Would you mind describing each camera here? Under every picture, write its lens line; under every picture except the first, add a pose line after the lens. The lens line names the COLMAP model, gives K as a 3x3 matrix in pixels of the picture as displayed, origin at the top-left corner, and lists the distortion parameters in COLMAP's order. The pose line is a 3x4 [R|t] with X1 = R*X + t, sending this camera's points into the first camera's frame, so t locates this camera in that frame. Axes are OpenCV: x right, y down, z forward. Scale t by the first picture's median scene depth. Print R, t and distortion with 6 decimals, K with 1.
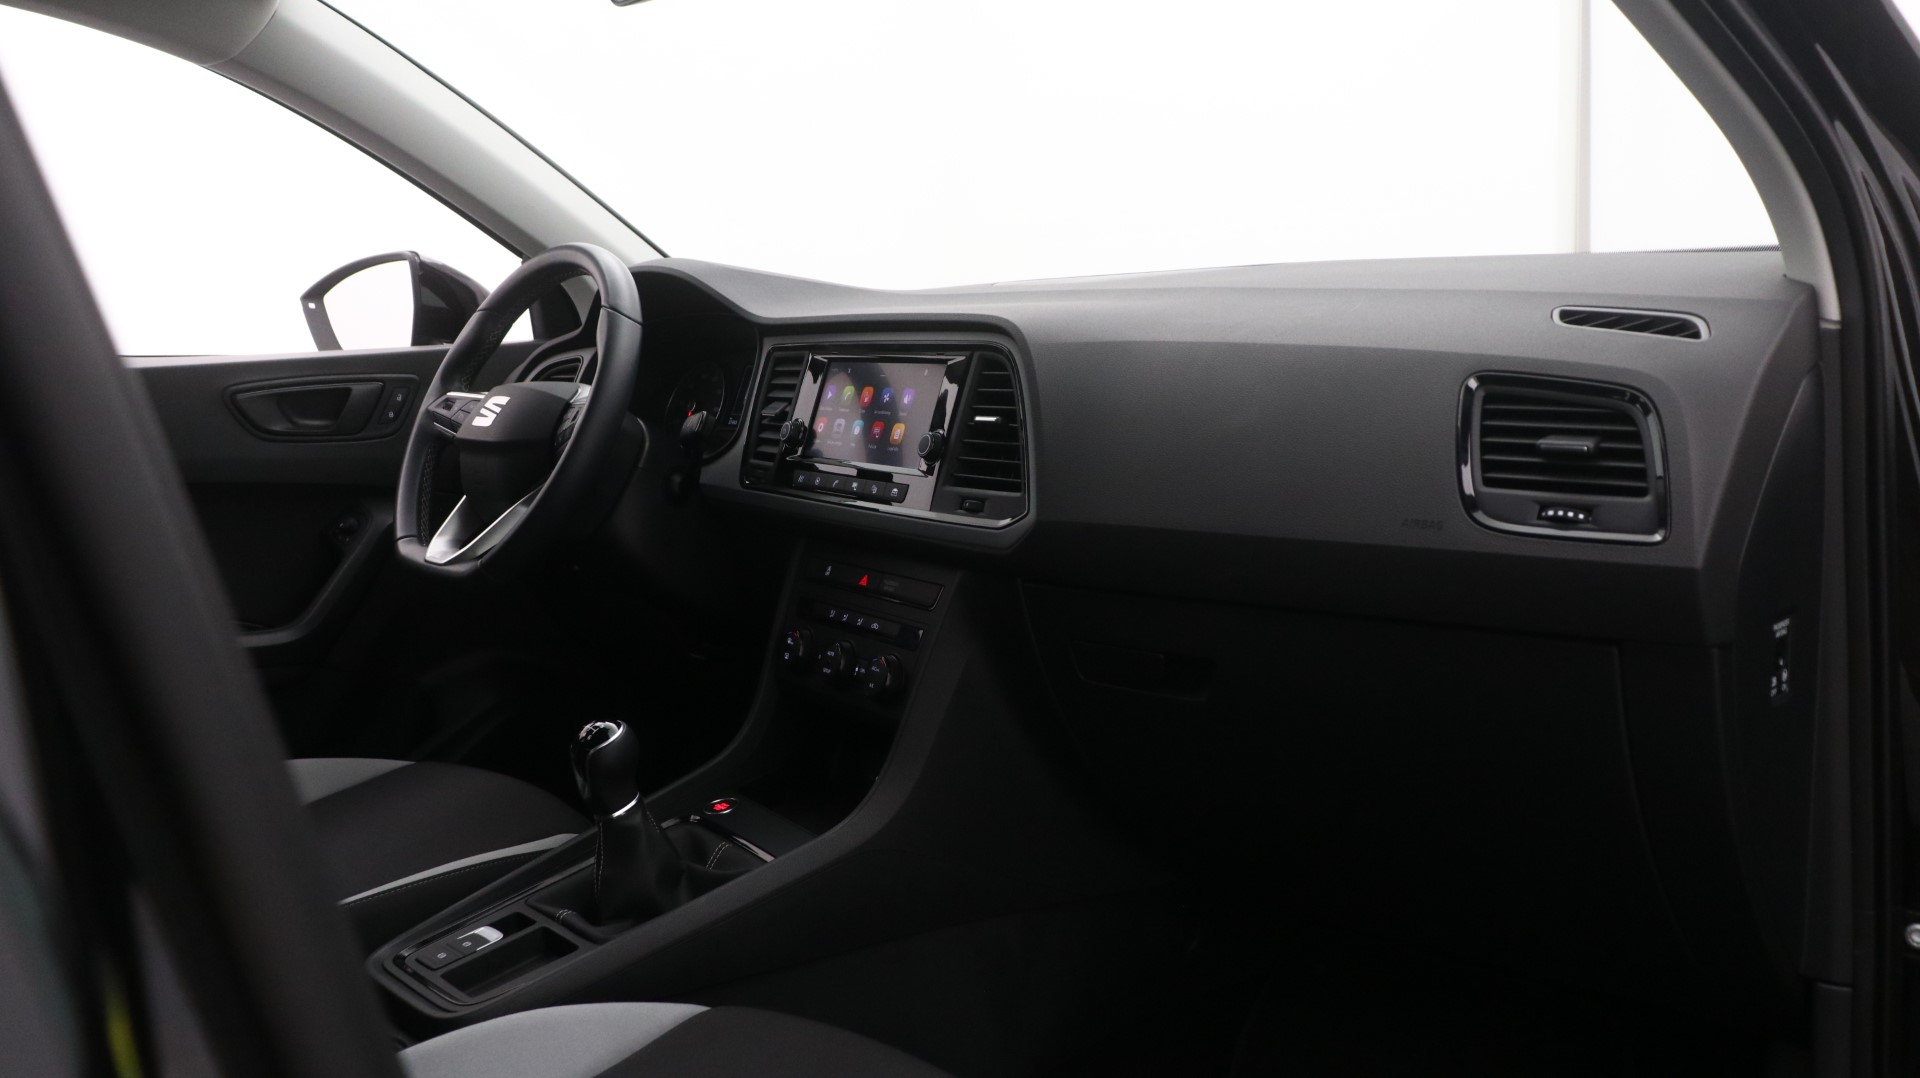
lens RADIAL K [[1621.1, 0, 960.0], [0, 1621.1, 539.0], [0, 0, 1]] dist [-0.174998, 0.357788]
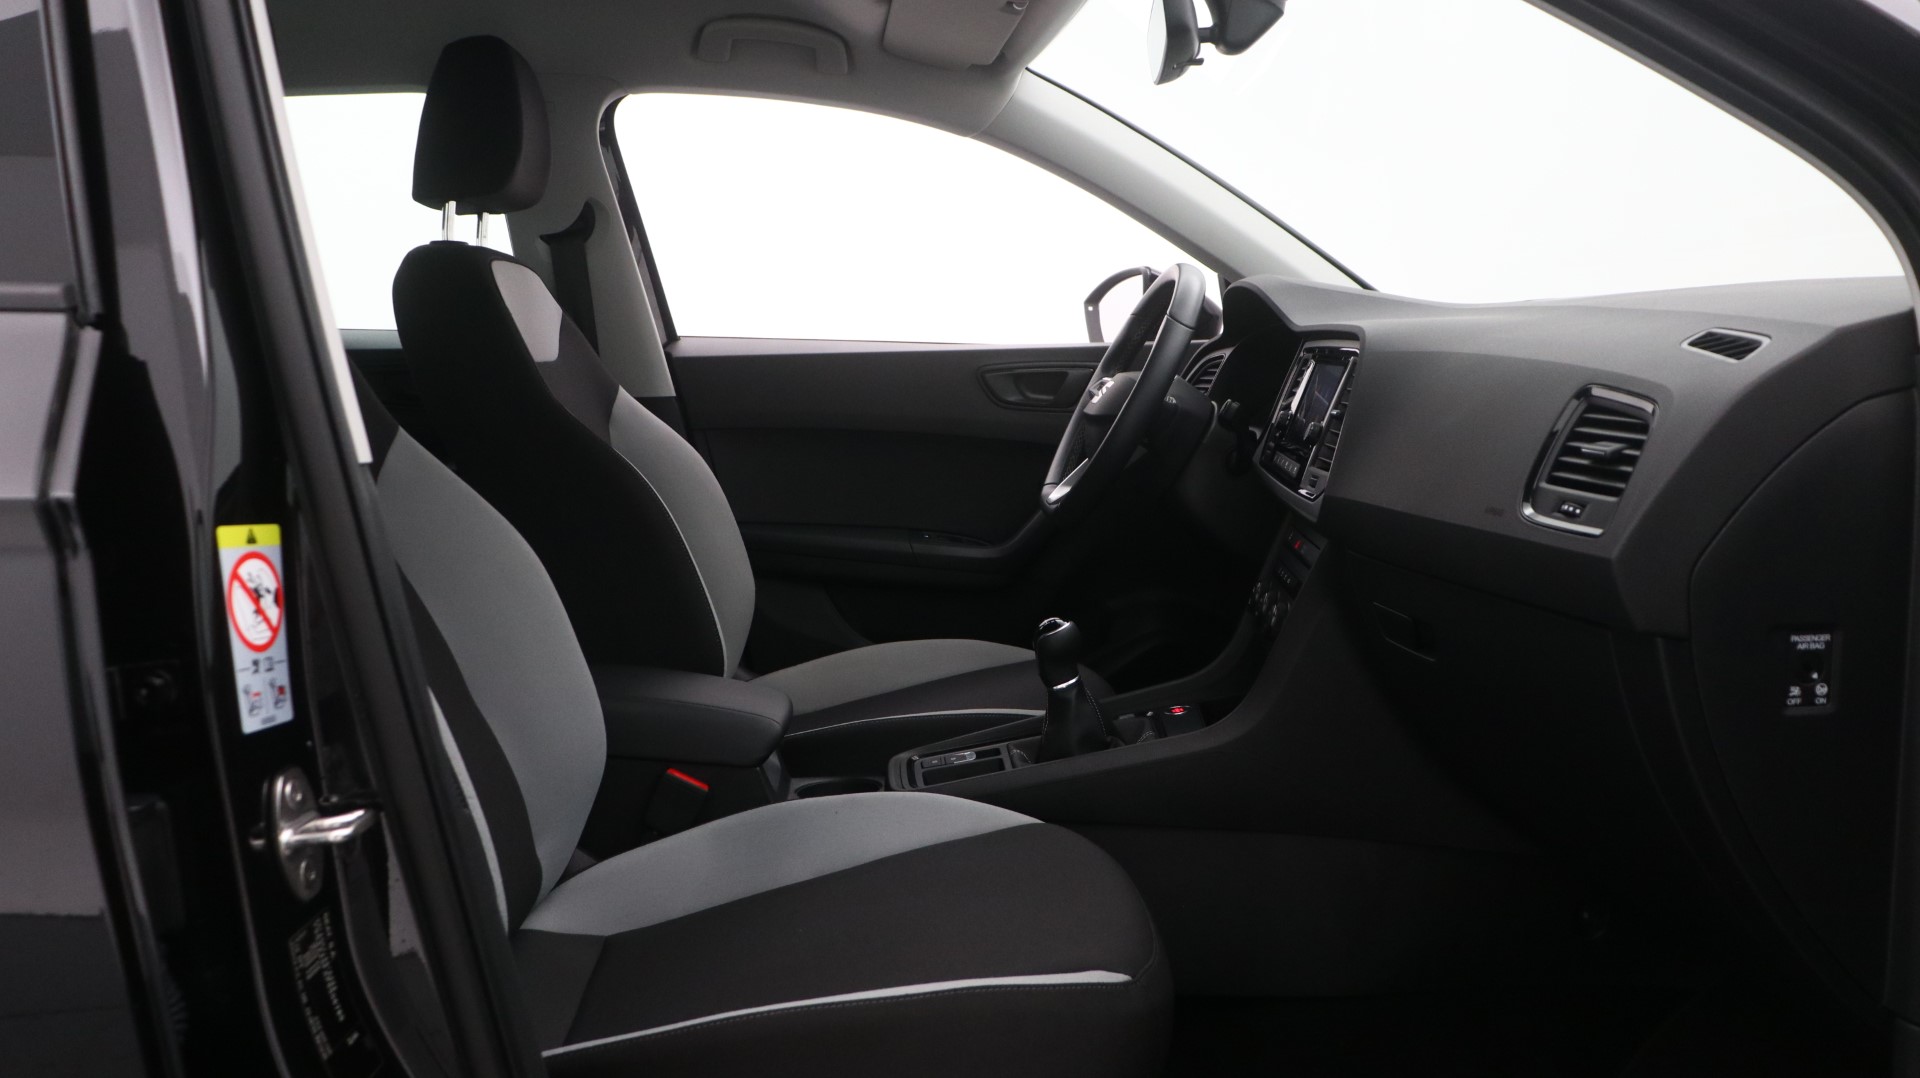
lens RADIAL K [[1604.0, 0, 960.0], [0, 1604.0, 539.0], [0, 0, 1]] dist [0.003401, 0.002213]
pose [[0.770540, 0.101255, -0.629298, 0.519998], [-0.102001, 0.994166, 0.035068, 0.006846], [0.629178, 0.037168, 0.776372, -0.109393]]
